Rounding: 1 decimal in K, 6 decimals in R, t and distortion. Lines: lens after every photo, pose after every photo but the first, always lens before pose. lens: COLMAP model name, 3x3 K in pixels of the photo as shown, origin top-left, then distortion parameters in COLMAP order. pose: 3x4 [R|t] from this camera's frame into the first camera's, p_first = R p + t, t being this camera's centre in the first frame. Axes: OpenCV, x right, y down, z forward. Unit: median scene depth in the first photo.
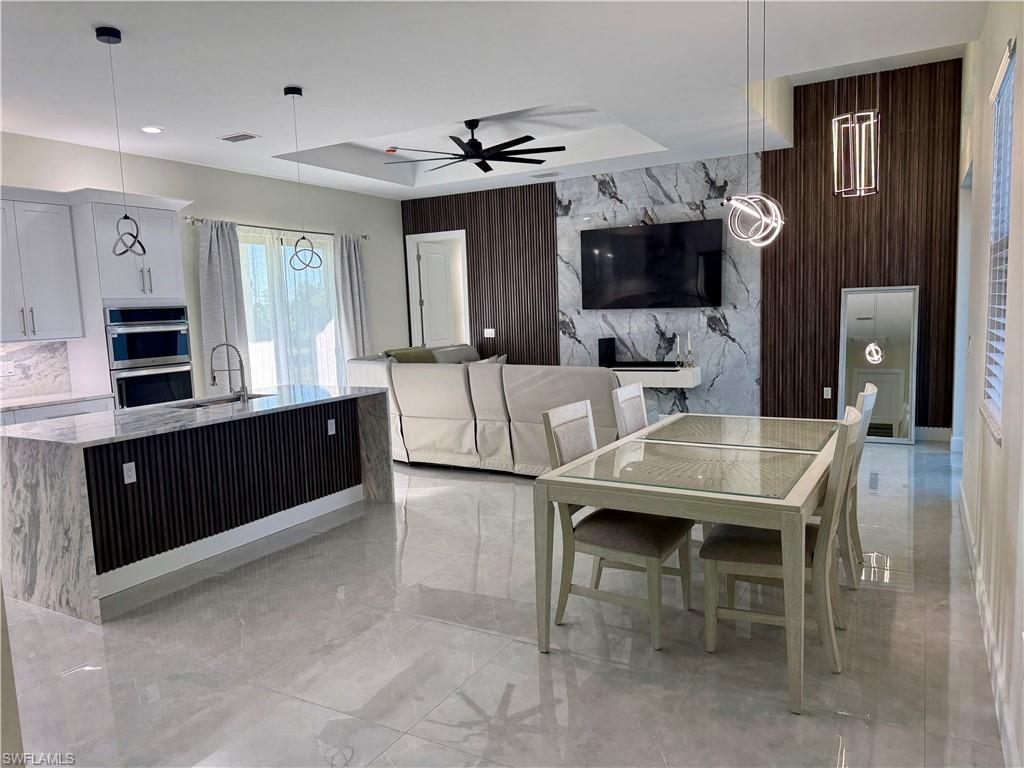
lens RADIAL K [[720.2, 0, 499.3], [0, 720.2, 394.8], [0, 0, 1]] dist [0.056537, -0.074190]
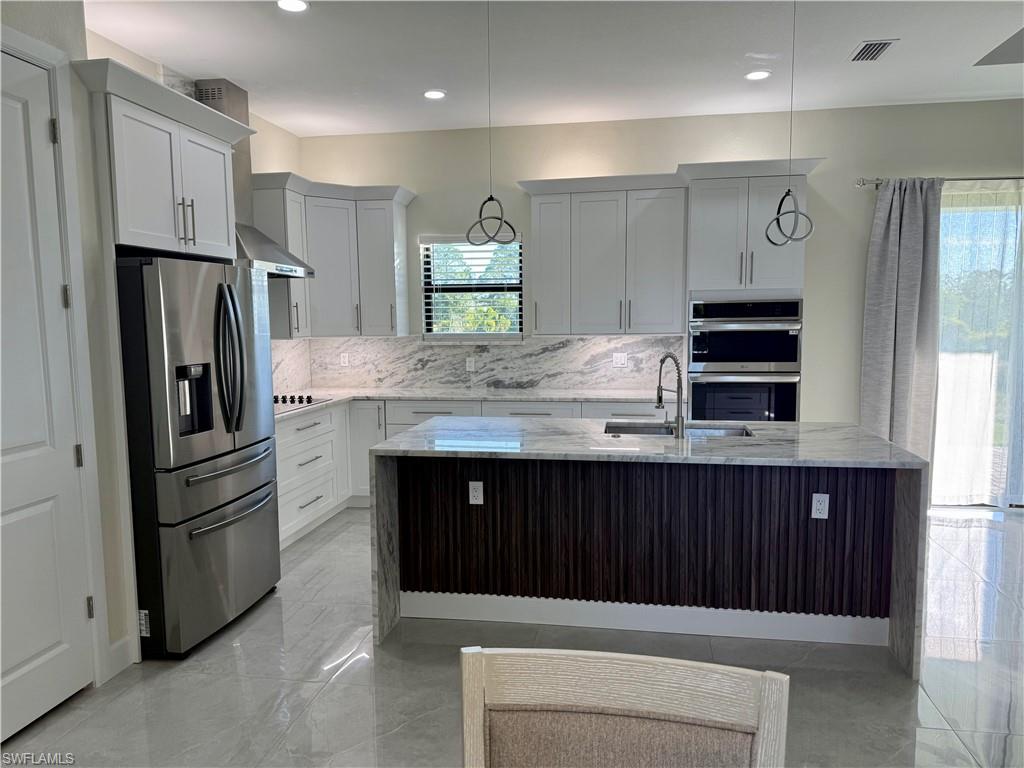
lens RADIAL K [[720.2, 0, 513.2], [0, 720.2, 389.5], [0, 0, 1]] dist [0.056537, -0.074190]
pose [[0.351220, 0.127505, -0.927571, 0.150263], [-0.115289, 0.989034, 0.092300, -0.051523], [0.929168, 0.074521, 0.362068, 0.364299]]
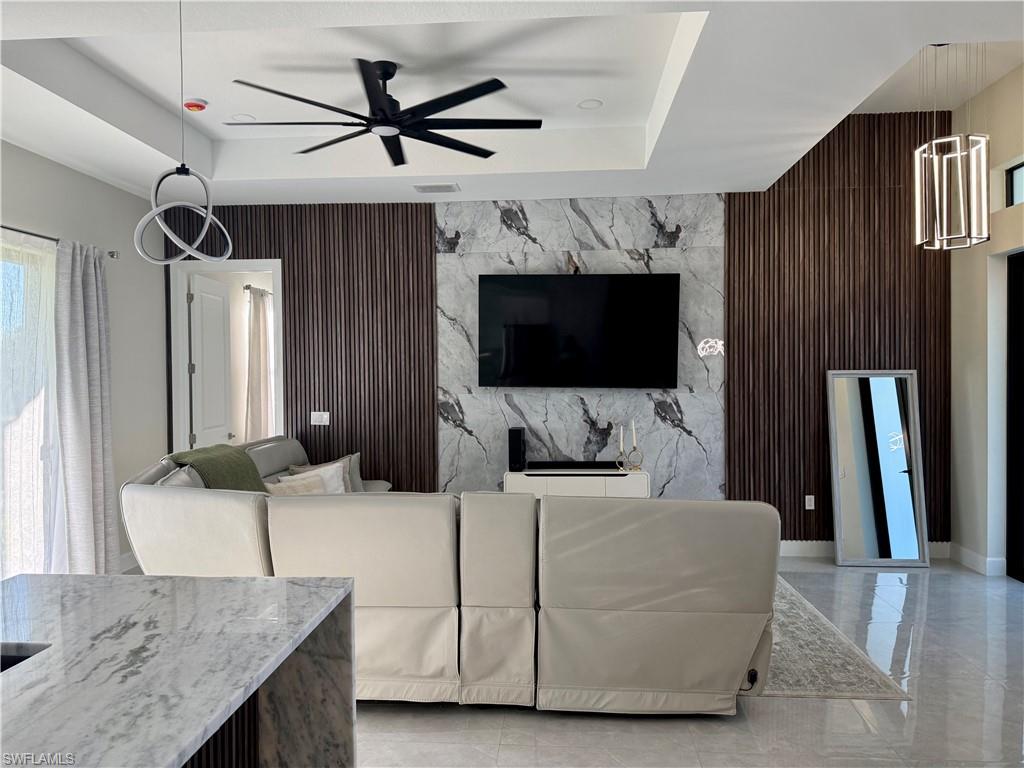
lens RADIAL K [[720.2, 0, 506.4], [0, 720.2, 382.6], [0, 0, 1]] dist [0.056537, -0.074190]
pose [[0.900175, 0.025543, 0.434779, -0.176968], [0.025577, 0.993455, -0.111320, -0.049467], [-0.434777, 0.111328, 0.893630, 0.409888]]
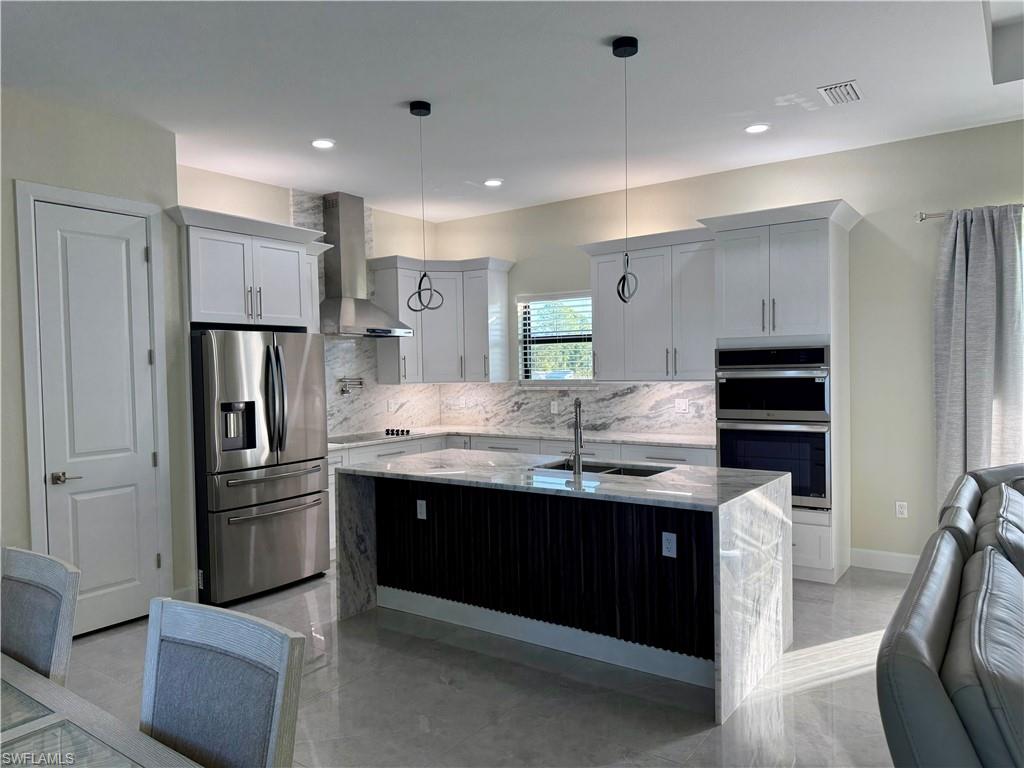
lens RADIAL K [[720.2, 0, 508.3], [0, 720.2, 385.5], [0, 0, 1]] dist [0.056537, -0.074190]
pose [[-0.093278, 0.064772, -0.993531, 0.268749], [-0.097658, 0.992475, 0.073872, -0.084816], [0.990839, 0.103917, -0.086251, 0.609100]]
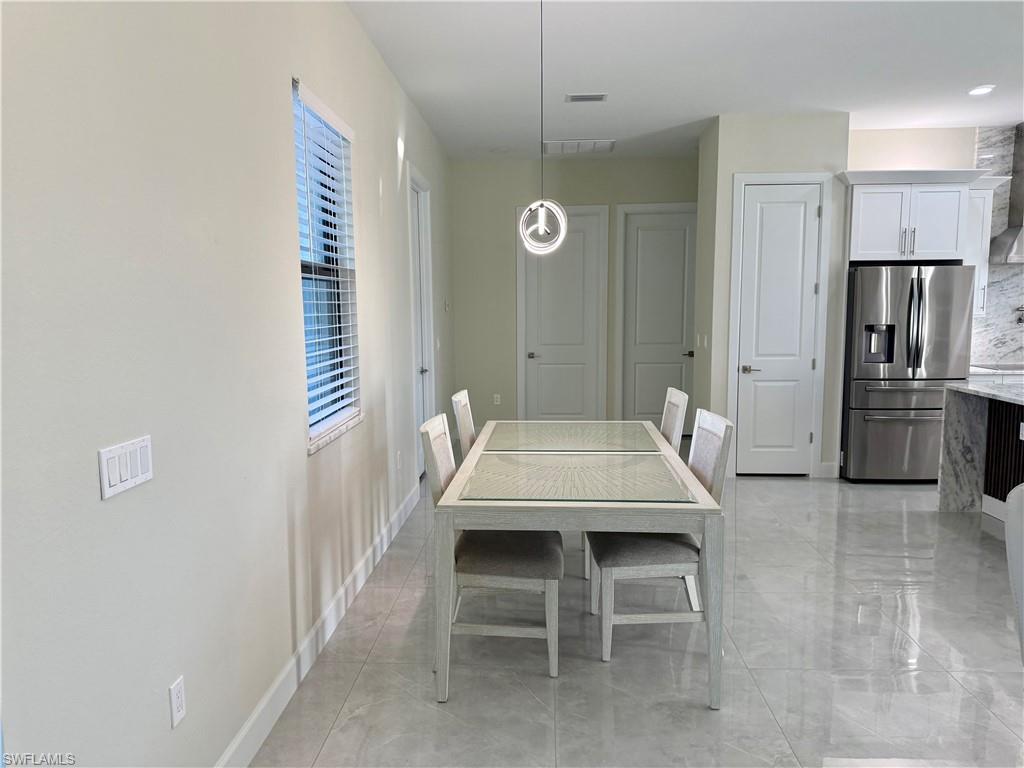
lens RADIAL K [[720.2, 0, 521.2], [0, 720.2, 387.5], [0, 0, 1]] dist [0.056537, -0.074190]
pose [[-0.886281, 0.097203, -0.452832, 0.364176], [-0.015269, 0.971064, 0.238329, -0.114221], [0.462896, 0.218141, -0.859152, 0.817484]]
